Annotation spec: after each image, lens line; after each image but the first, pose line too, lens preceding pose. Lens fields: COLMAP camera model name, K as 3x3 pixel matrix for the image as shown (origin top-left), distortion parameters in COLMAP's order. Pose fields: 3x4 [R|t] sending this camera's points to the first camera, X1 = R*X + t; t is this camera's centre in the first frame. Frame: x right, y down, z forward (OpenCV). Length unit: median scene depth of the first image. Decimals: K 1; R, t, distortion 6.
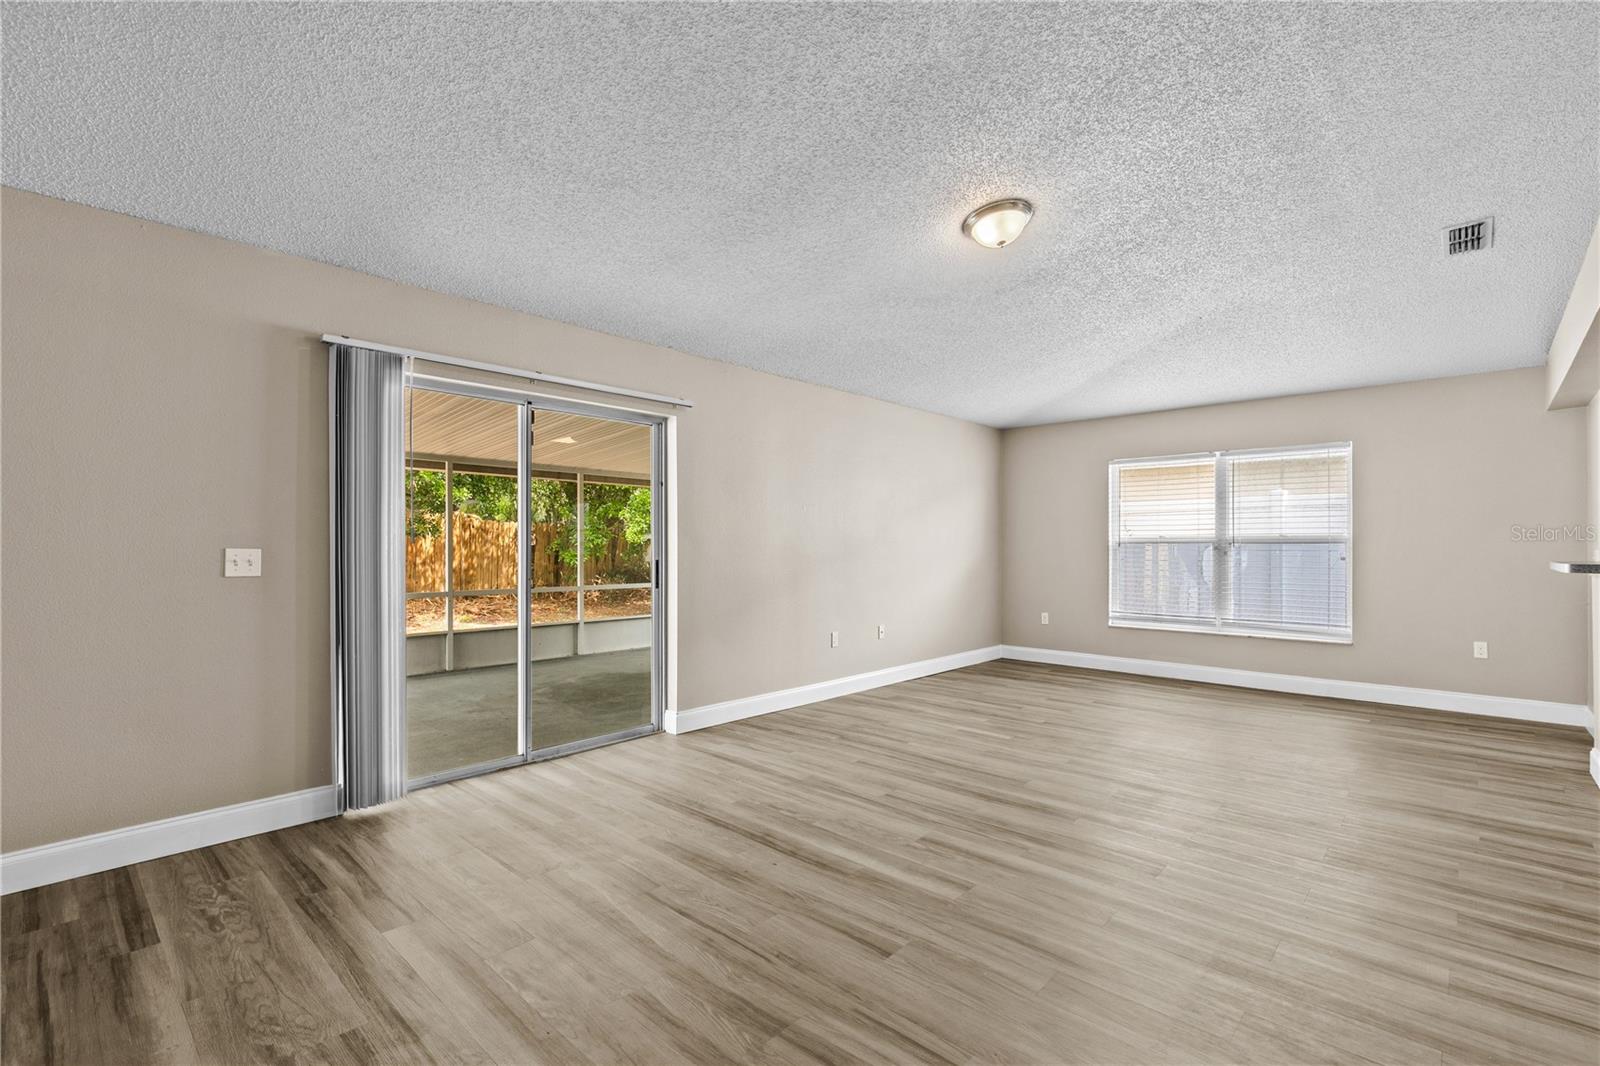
lens RADIAL K [[724.7, 0, 800.6], [0, 724.7, 541.3], [0, 0, 1]] dist [0.001701, 0.002000]
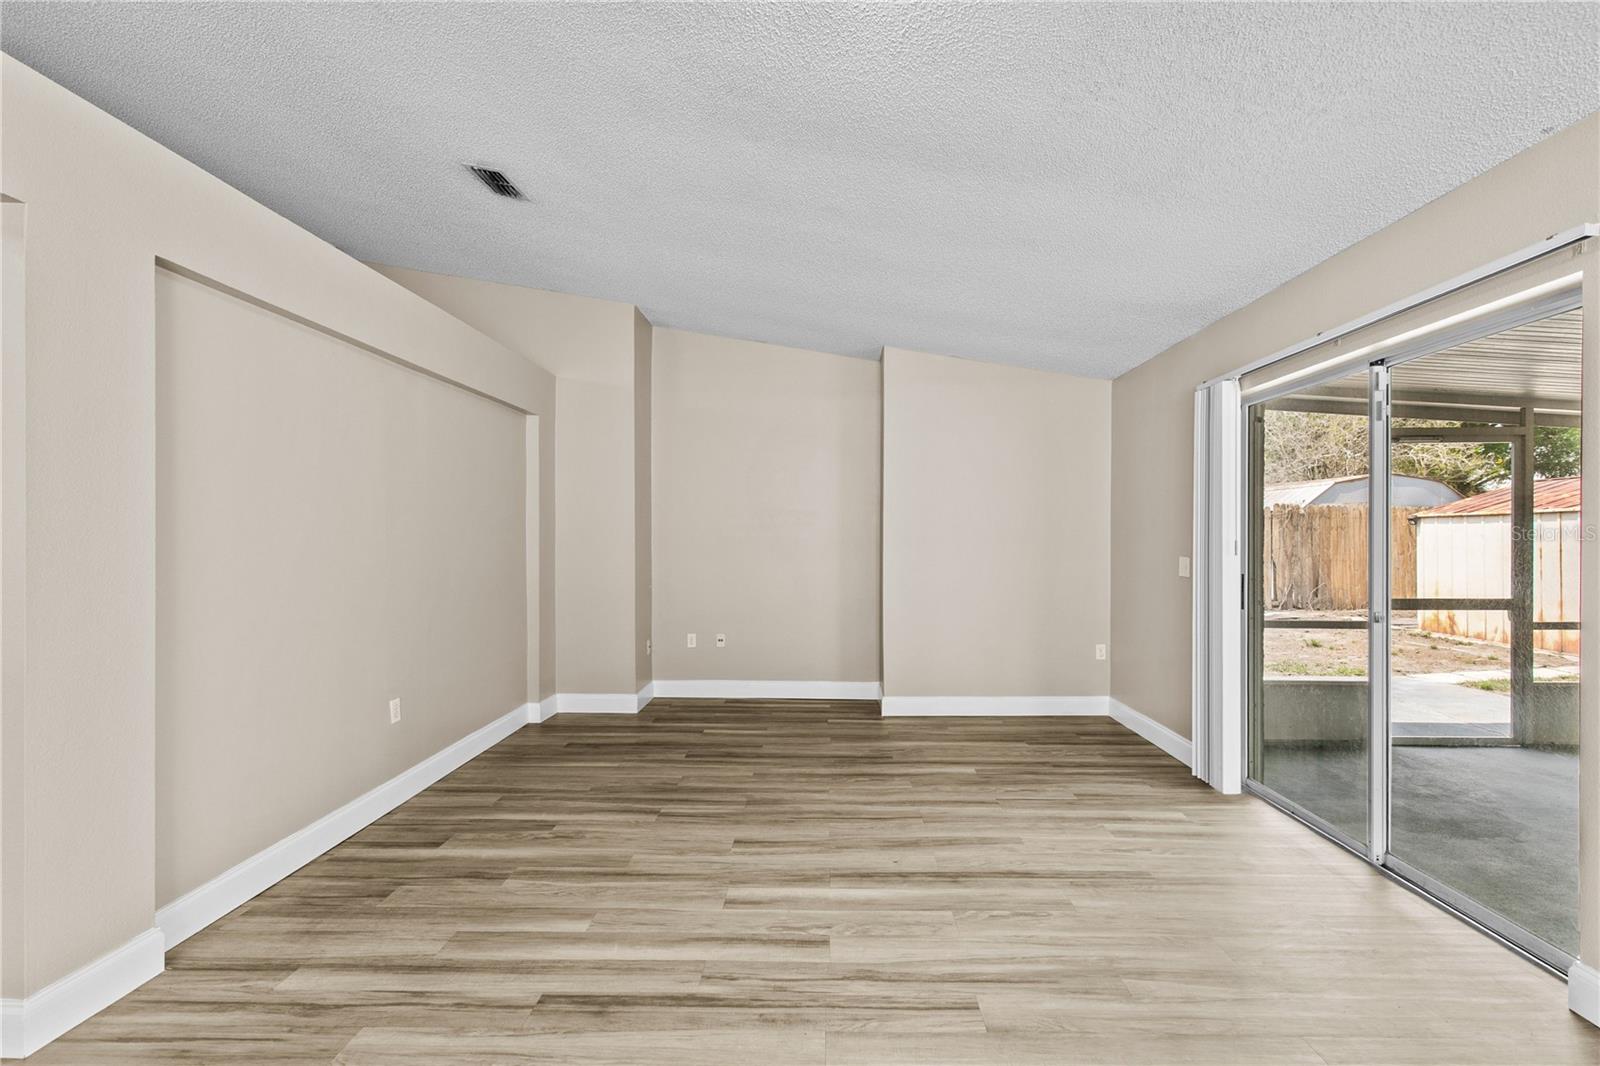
lens RADIAL K [[724.7, 0, 813.5], [0, 724.7, 540.6], [0, 0, 1]] dist [0.001701, 0.002000]
pose [[-0.747465, 0.002839, -0.664295, 0.667569], [0.004843, 0.999988, -0.001176, -0.021351], [0.664283, -0.004096, -0.747470, 1.511364]]
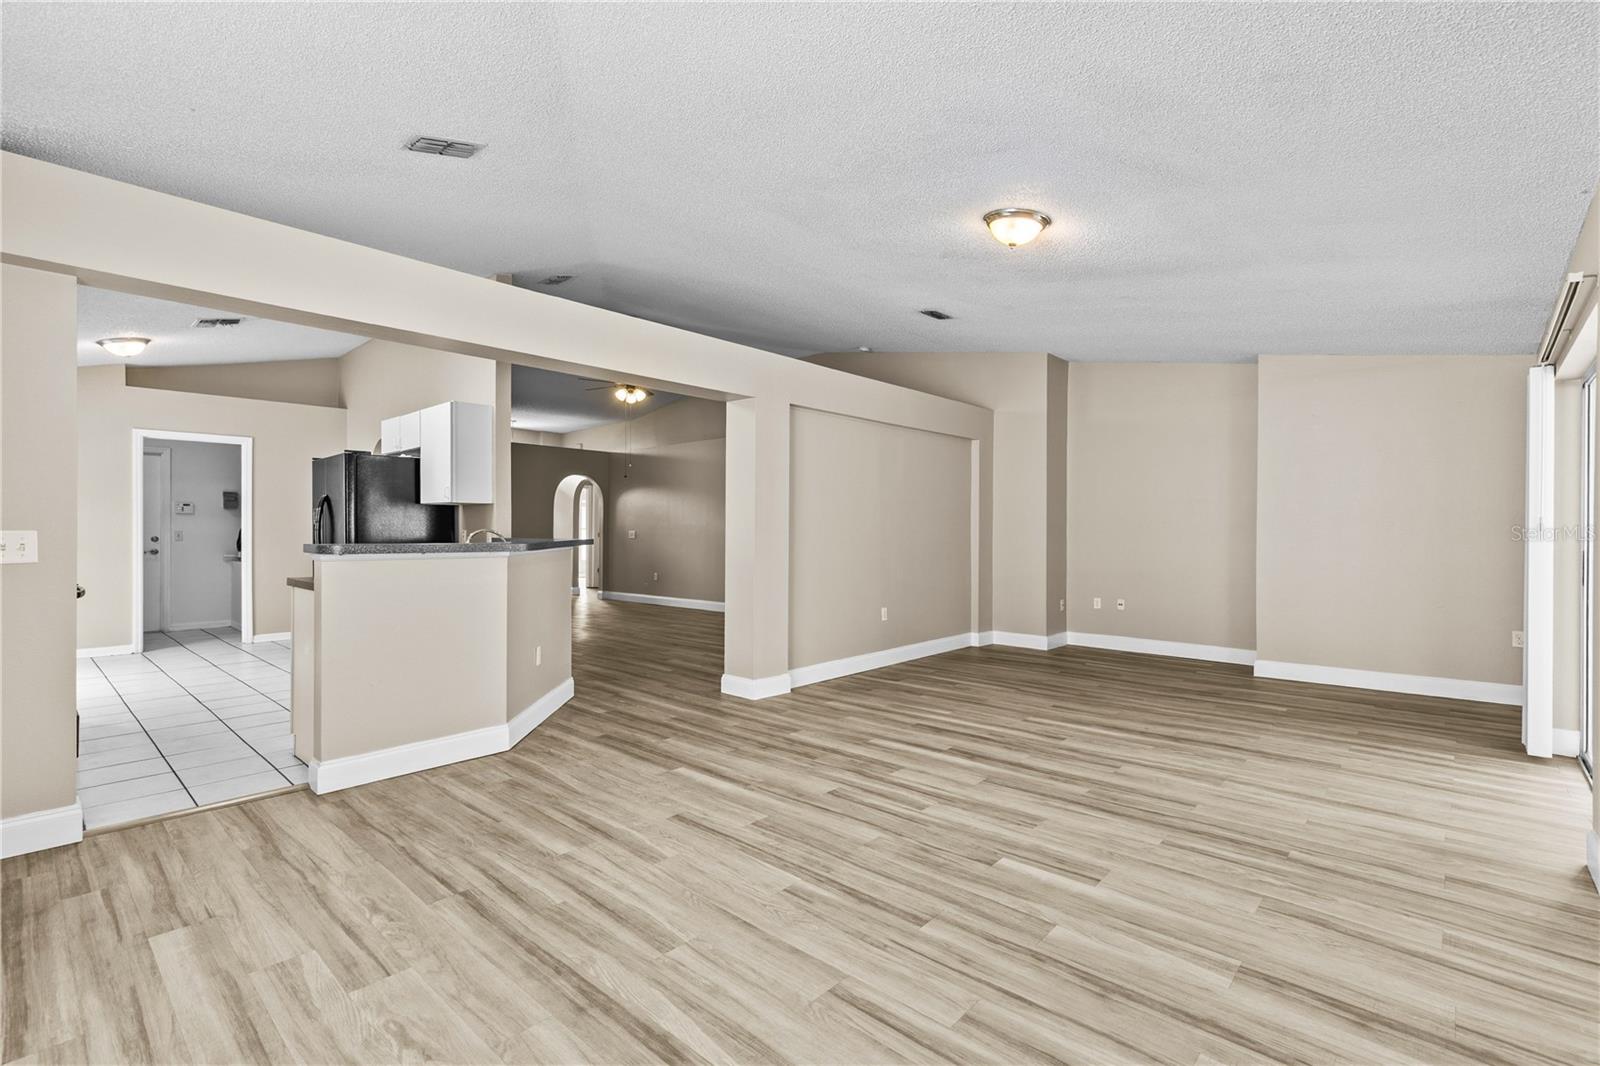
lens RADIAL K [[724.7, 0, 803.0], [0, 724.7, 530.9], [0, 0, 1]] dist [0.001701, 0.002000]
pose [[-0.999924, -0.004011, -0.011622, 0.662264], [-0.003921, 0.999962, -0.007767, 0.017955], [0.011653, -0.007721, -0.999902, 2.304189]]
